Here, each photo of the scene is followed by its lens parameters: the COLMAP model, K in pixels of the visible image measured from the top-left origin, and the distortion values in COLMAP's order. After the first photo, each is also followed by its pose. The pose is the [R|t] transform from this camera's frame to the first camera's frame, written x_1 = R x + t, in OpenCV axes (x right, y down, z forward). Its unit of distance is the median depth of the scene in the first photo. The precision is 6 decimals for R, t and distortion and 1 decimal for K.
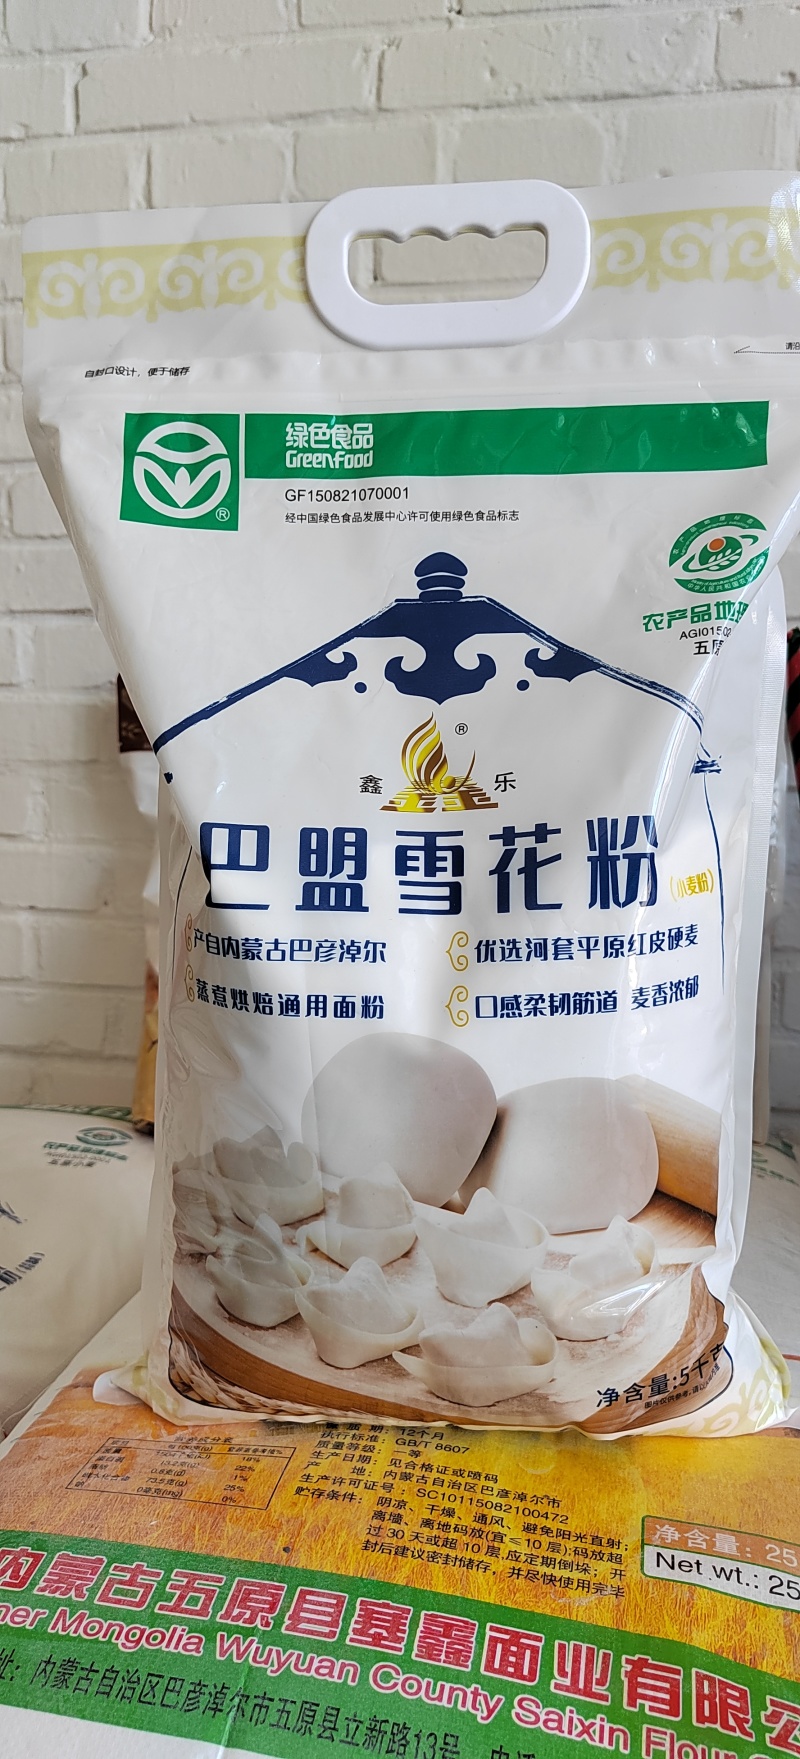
lens RADIAL K [[1327.9, 0, 377.6], [0, 1327.9, 893.4], [0, 0, 1]] dist [-0.039100, 0.036588]
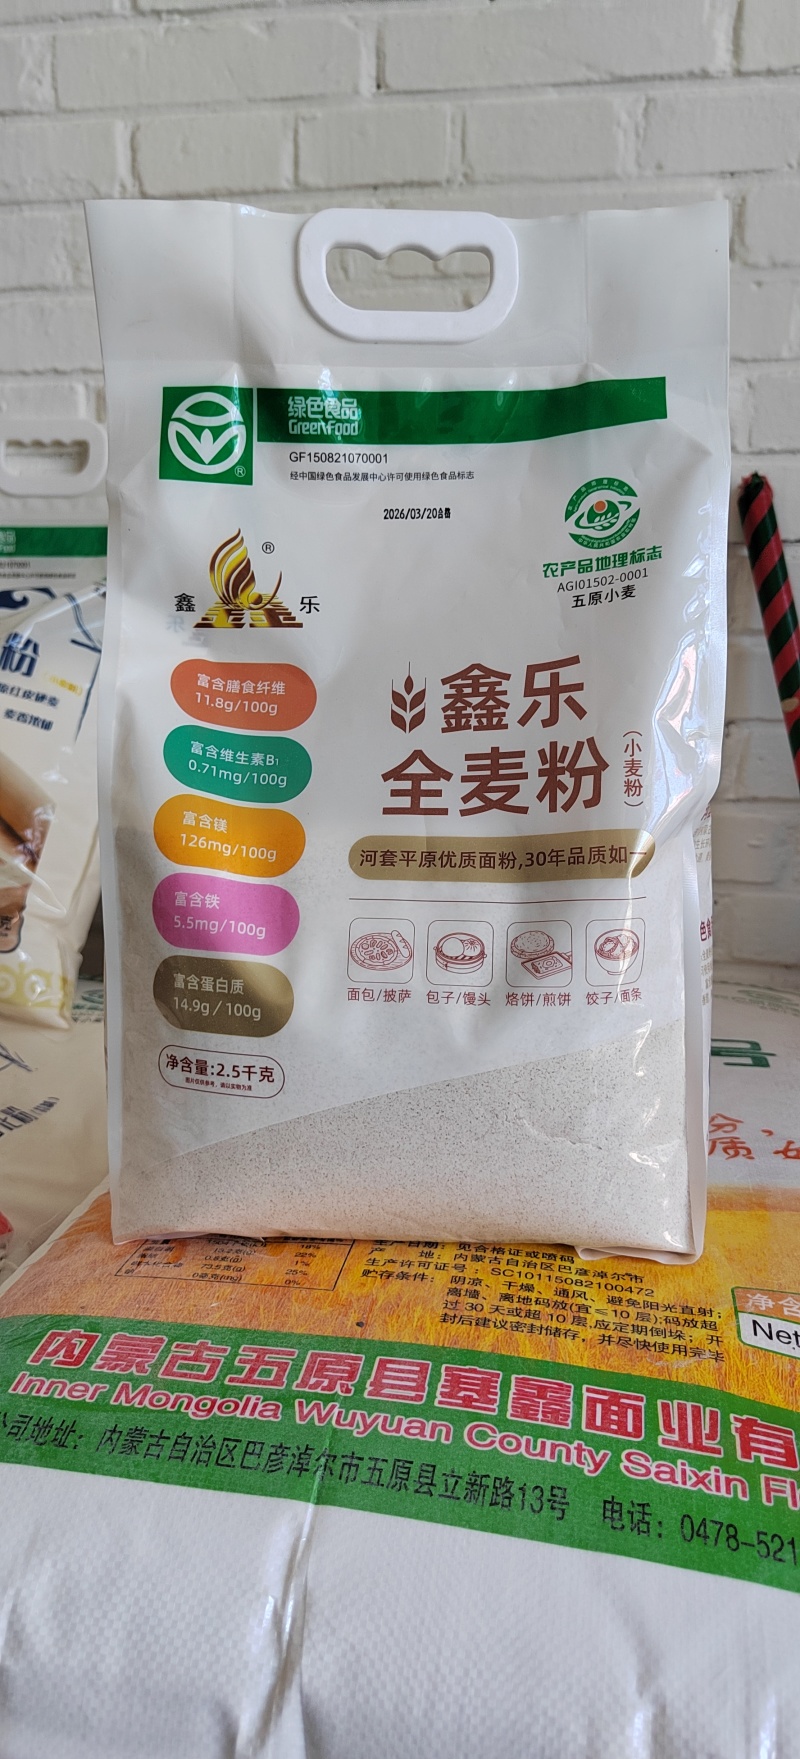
lens RADIAL K [[1327.9, 0, 380.8], [0, 1327.9, 900.0], [0, 0, 1]] dist [-0.039100, 0.036588]
pose [[0.999536, -0.012535, 0.027768, -0.077412], [0.011107, 0.998638, 0.050970, 0.153597], [-0.028370, -0.050638, 0.998314, 0.083164]]
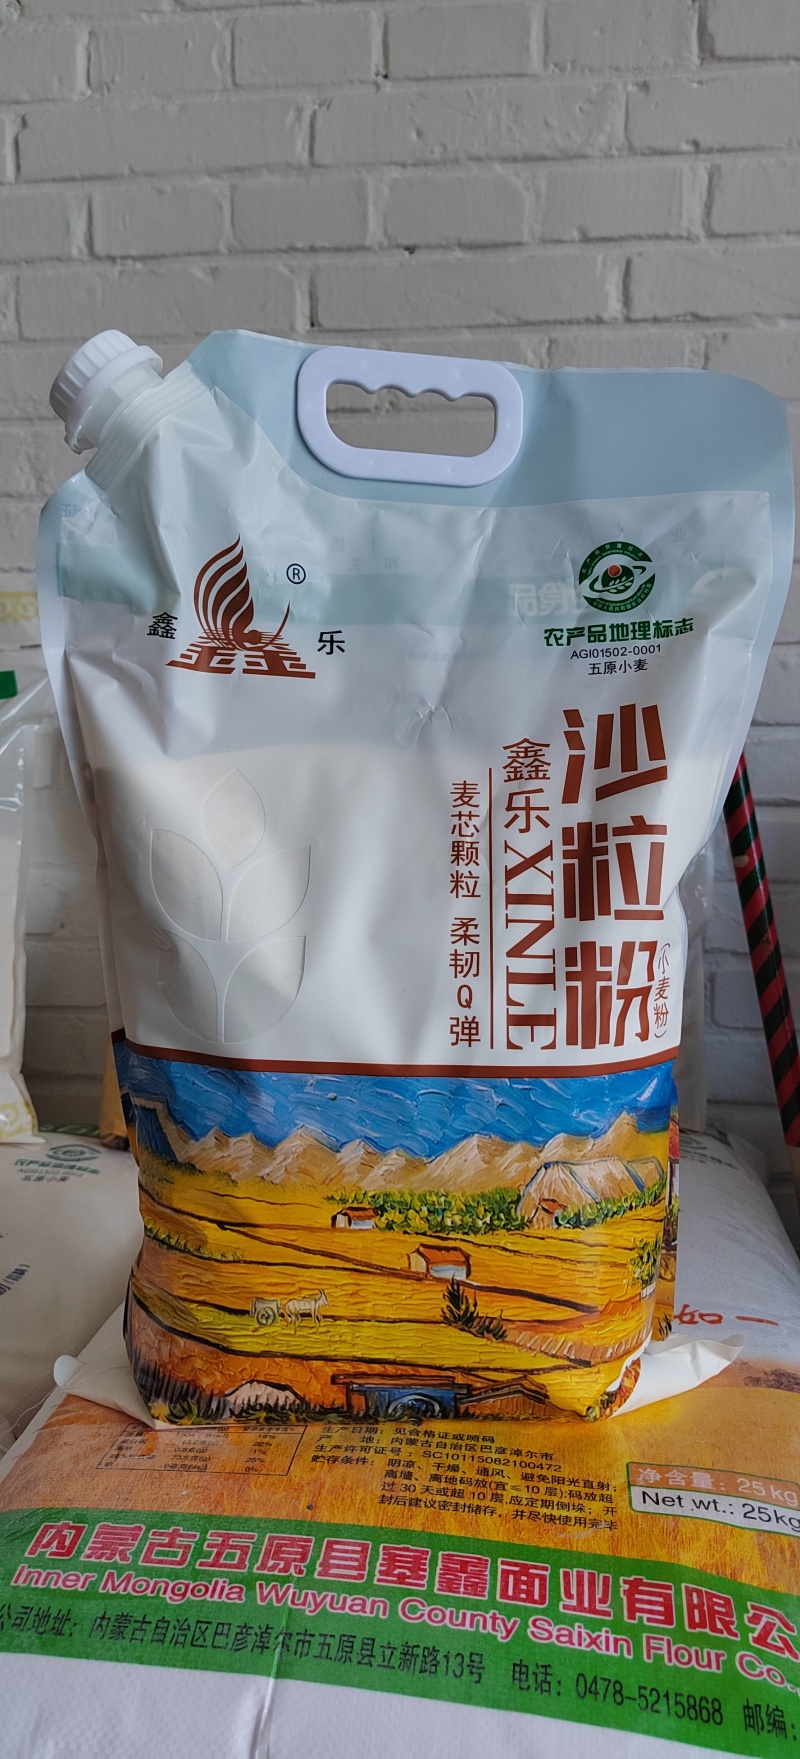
lens RADIAL K [[1327.9, 0, 398.1], [0, 1327.9, 889.0], [0, 0, 1]] dist [-0.039100, 0.036588]
pose [[0.996271, -0.026486, 0.082110, -0.073571], [0.027807, 0.999501, -0.014991, 0.003045], [-0.081672, 0.017219, 0.996511, -0.106781]]
